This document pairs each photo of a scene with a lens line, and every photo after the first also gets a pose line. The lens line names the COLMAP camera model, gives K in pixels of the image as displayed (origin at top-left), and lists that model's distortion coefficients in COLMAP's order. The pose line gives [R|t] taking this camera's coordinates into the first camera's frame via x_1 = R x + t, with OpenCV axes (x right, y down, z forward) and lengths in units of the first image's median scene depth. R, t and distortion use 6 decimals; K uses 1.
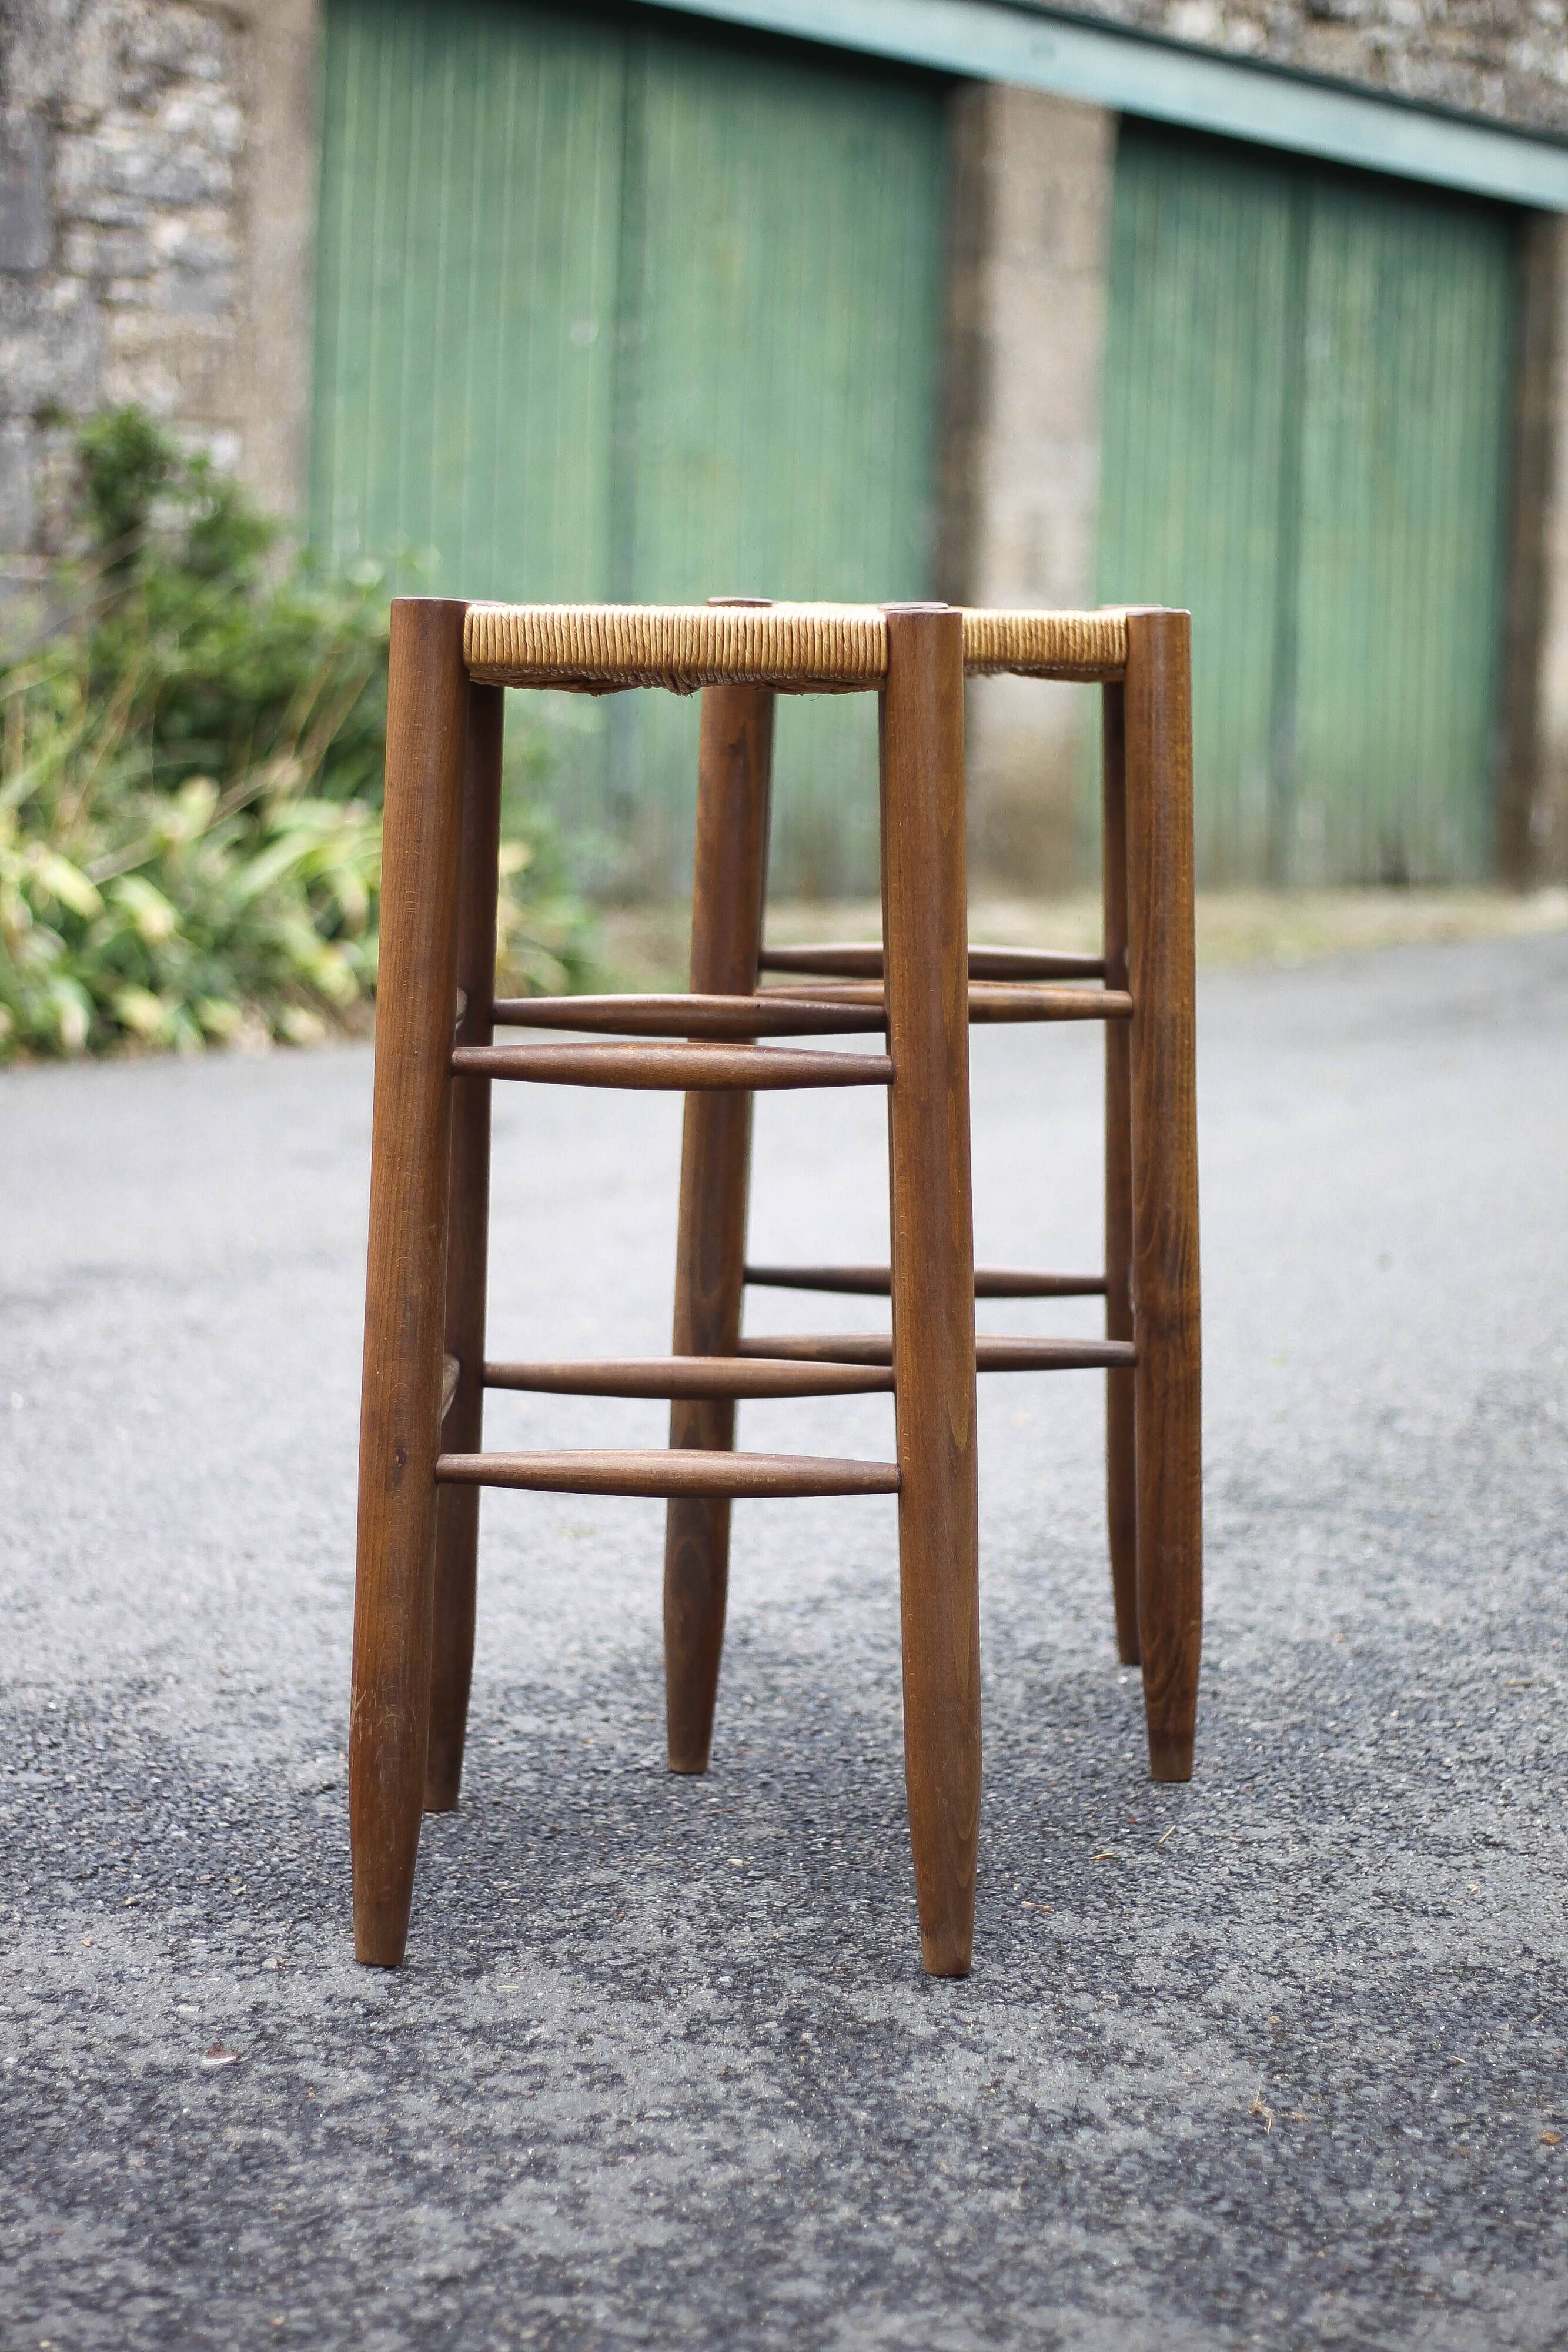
lens RADIAL K [[4458.4, 0, 784.0], [0, 4458.4, 1176.0], [0, 0, 1]] dist [-0.080740, -0.265055]
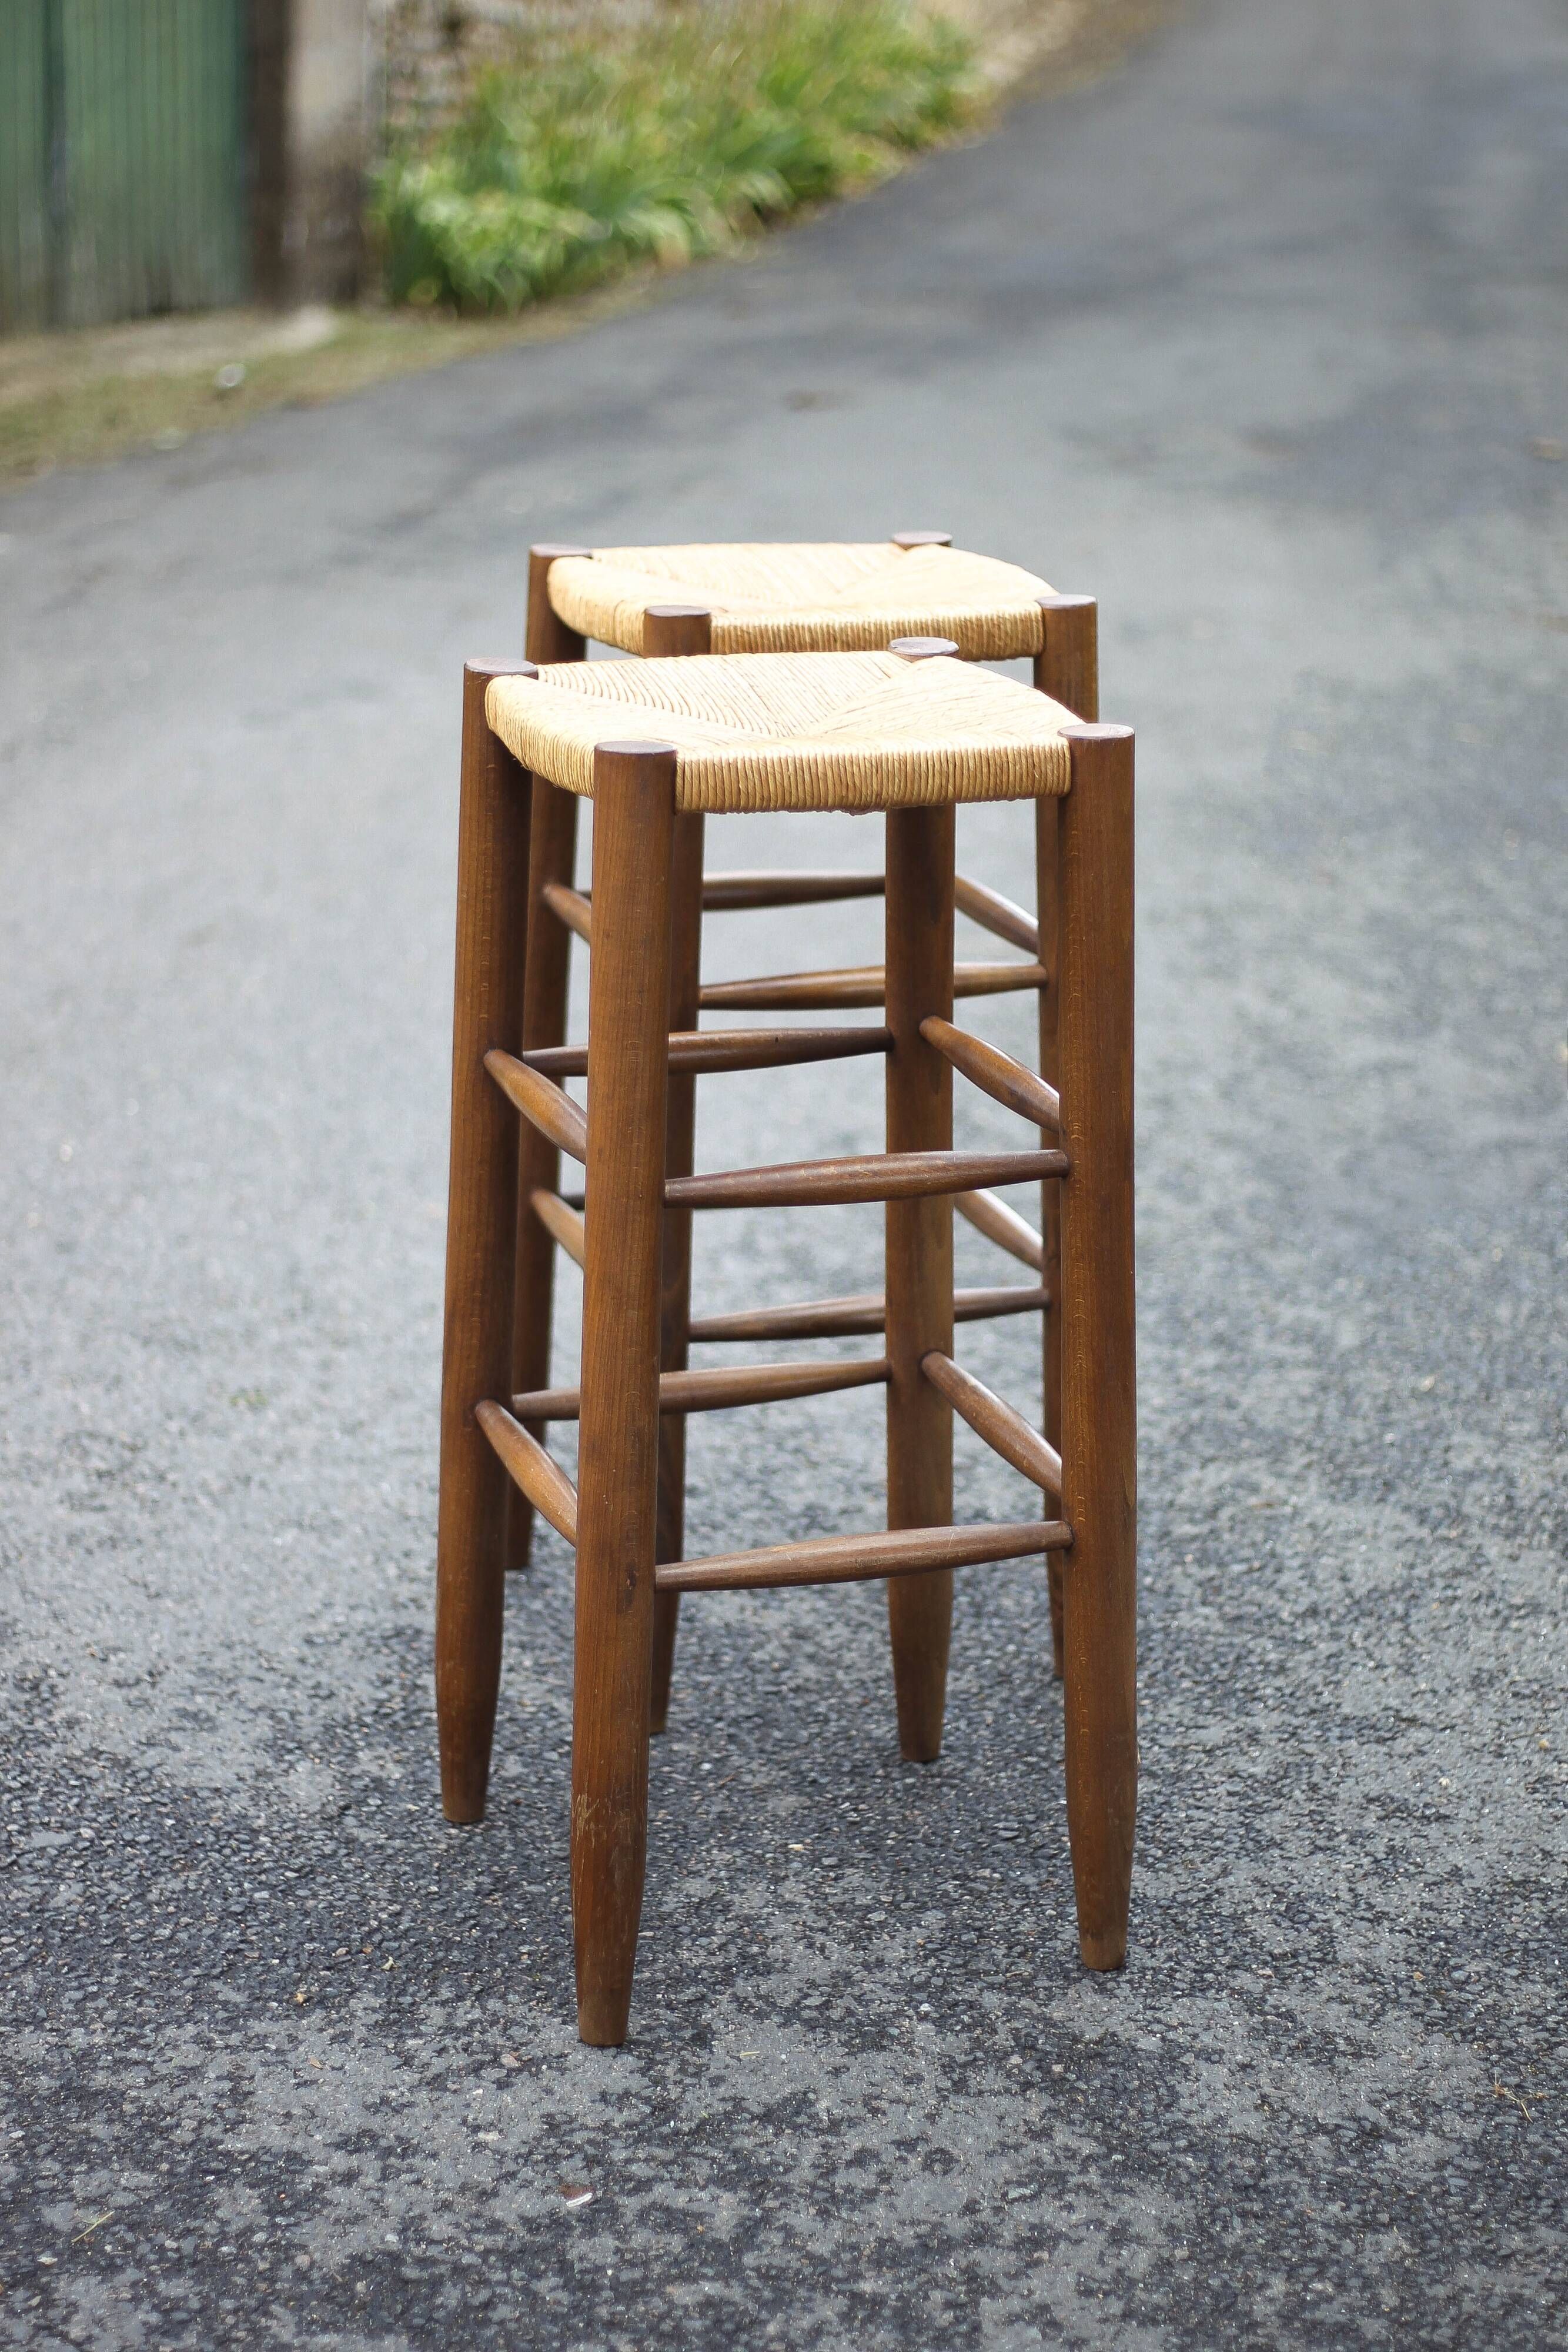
lens RADIAL K [[4468.9, 0, 783.2], [0, 4468.9, 1140.5], [0, 0, 1]] dist [-0.096128, -0.106585]
pose [[0.938212, -0.093506, 0.333190, -0.377293], [0.039527, 0.985458, 0.165257, -0.199779], [-0.343797, -0.141876, 0.928264, 0.049327]]
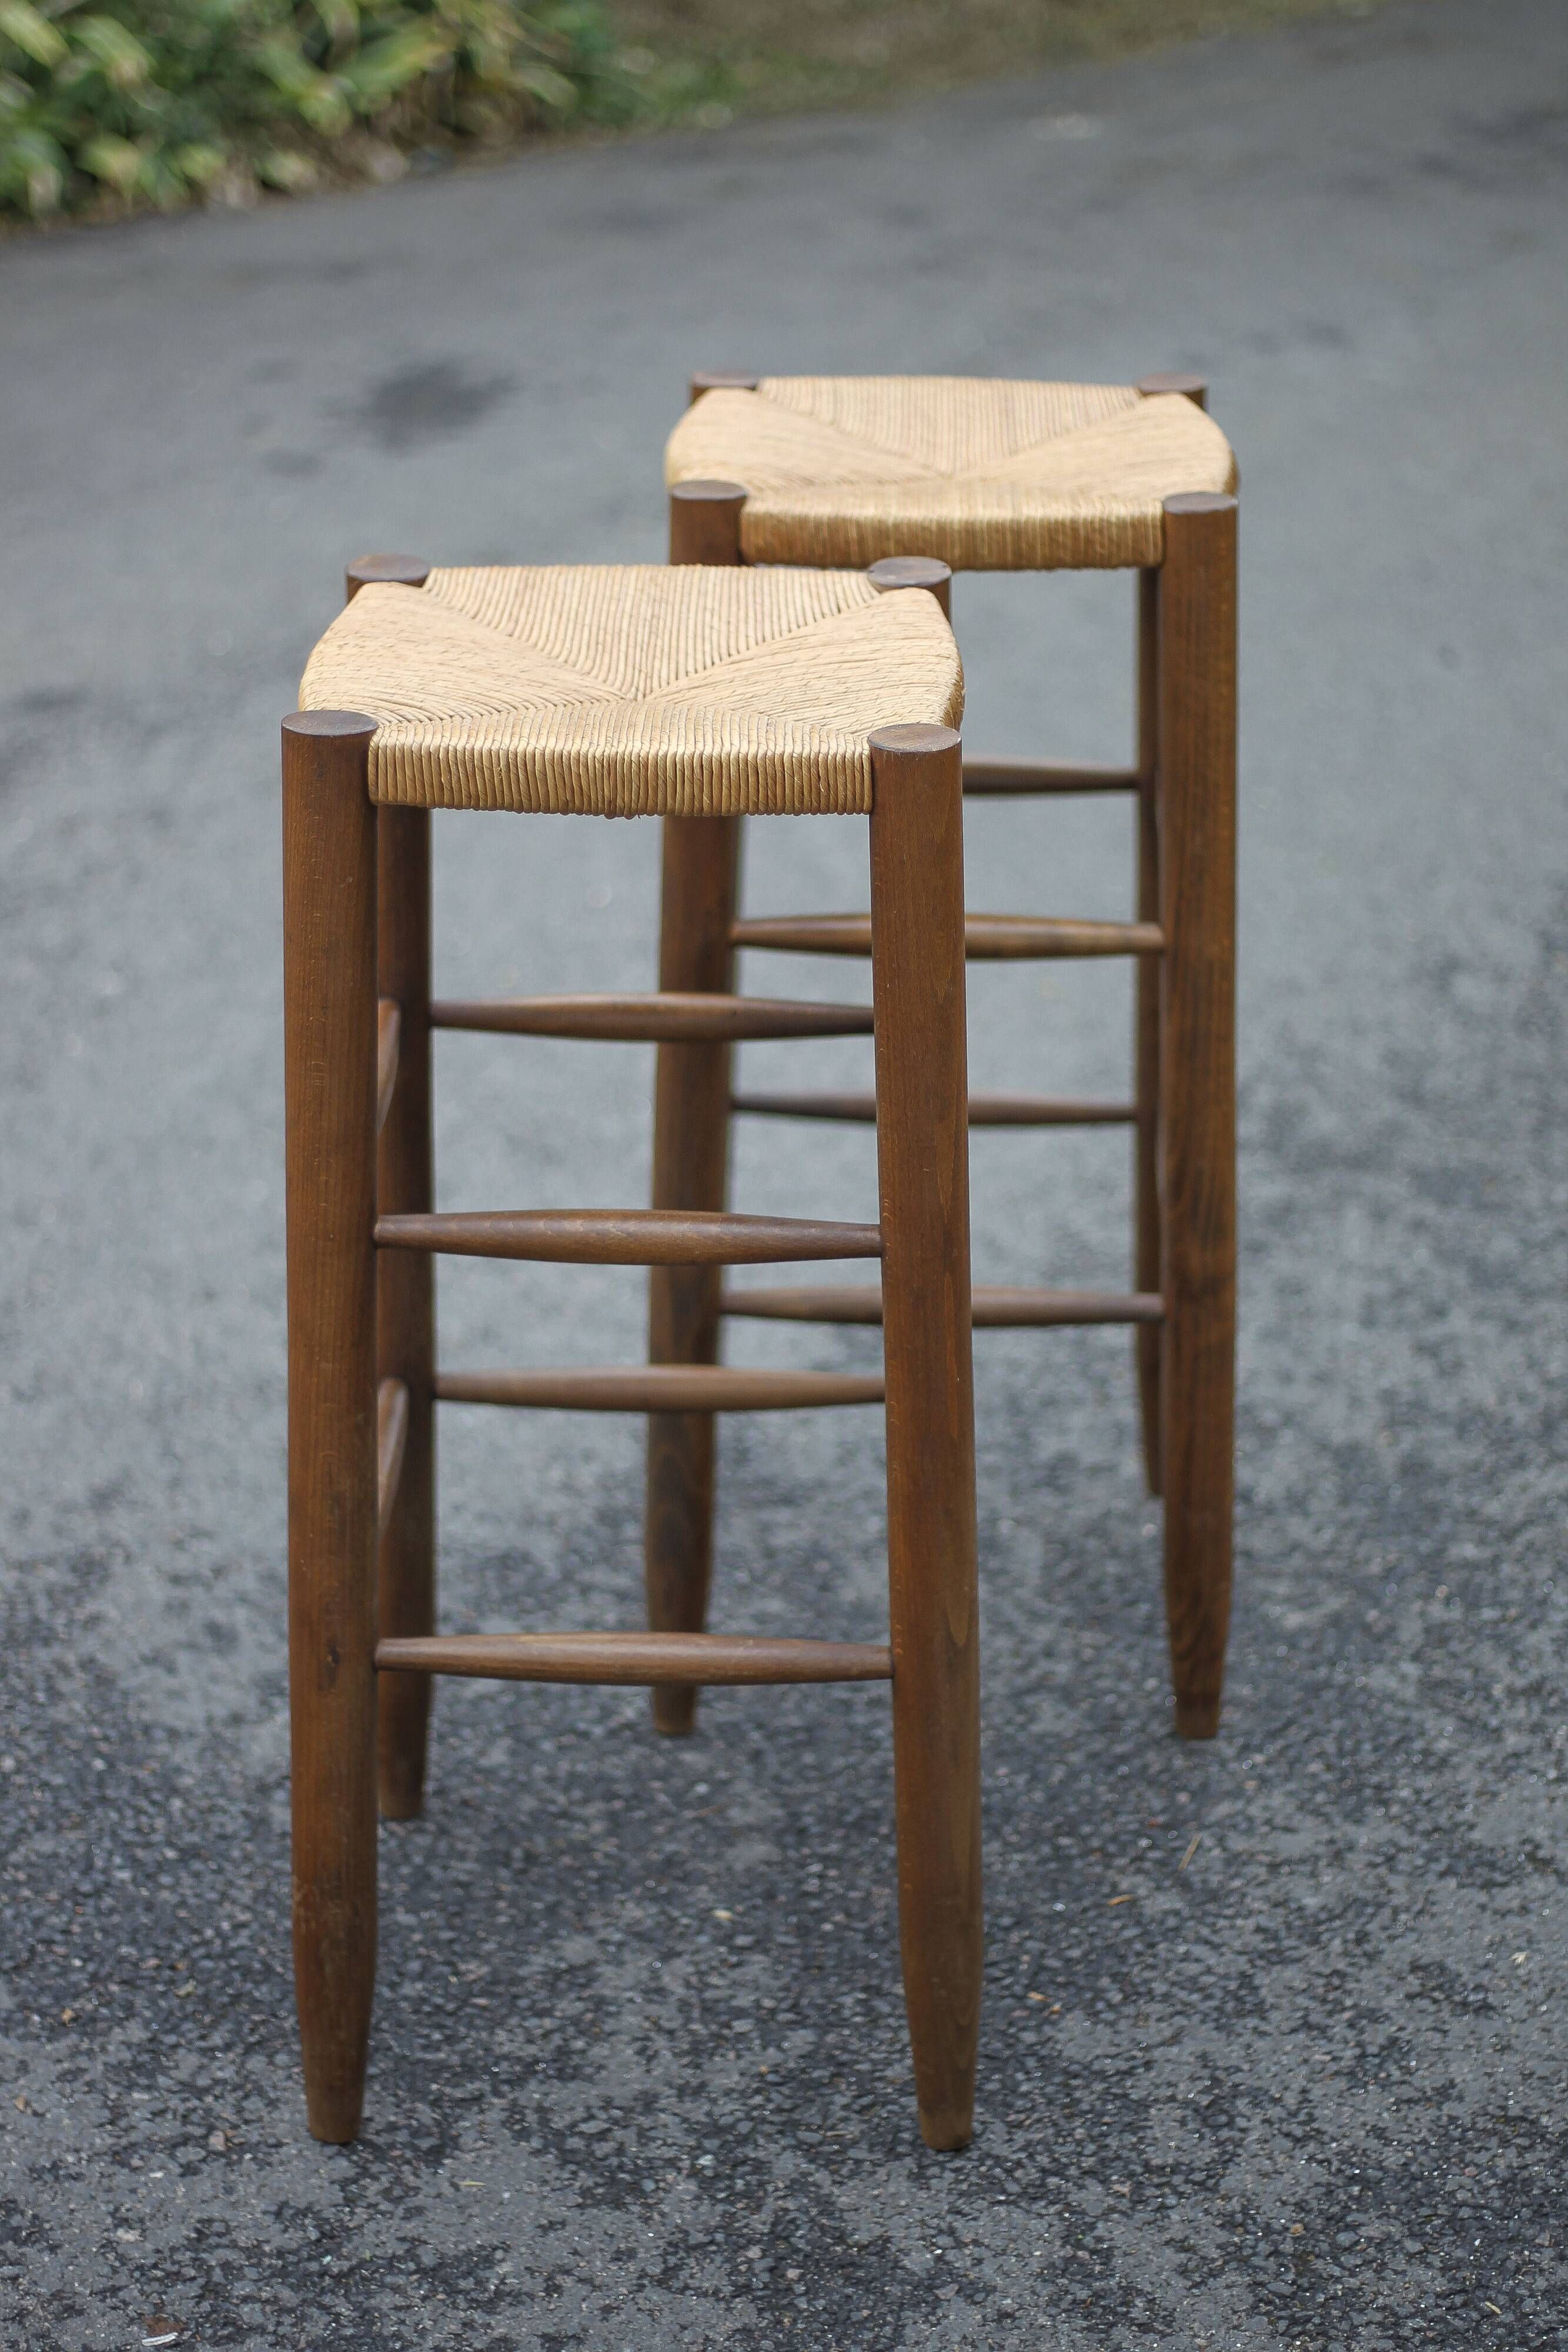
lens RADIAL K [[4458.4, 0, 784.0], [0, 4458.4, 1176.0], [0, 0, 1]] dist [-0.080740, -0.265055]
pose [[0.999889, -0.007417, -0.012934, 0.016288], [0.010730, 0.960286, 0.278811, -0.271780], [0.010353, -0.278919, 0.960259, 0.165532]]
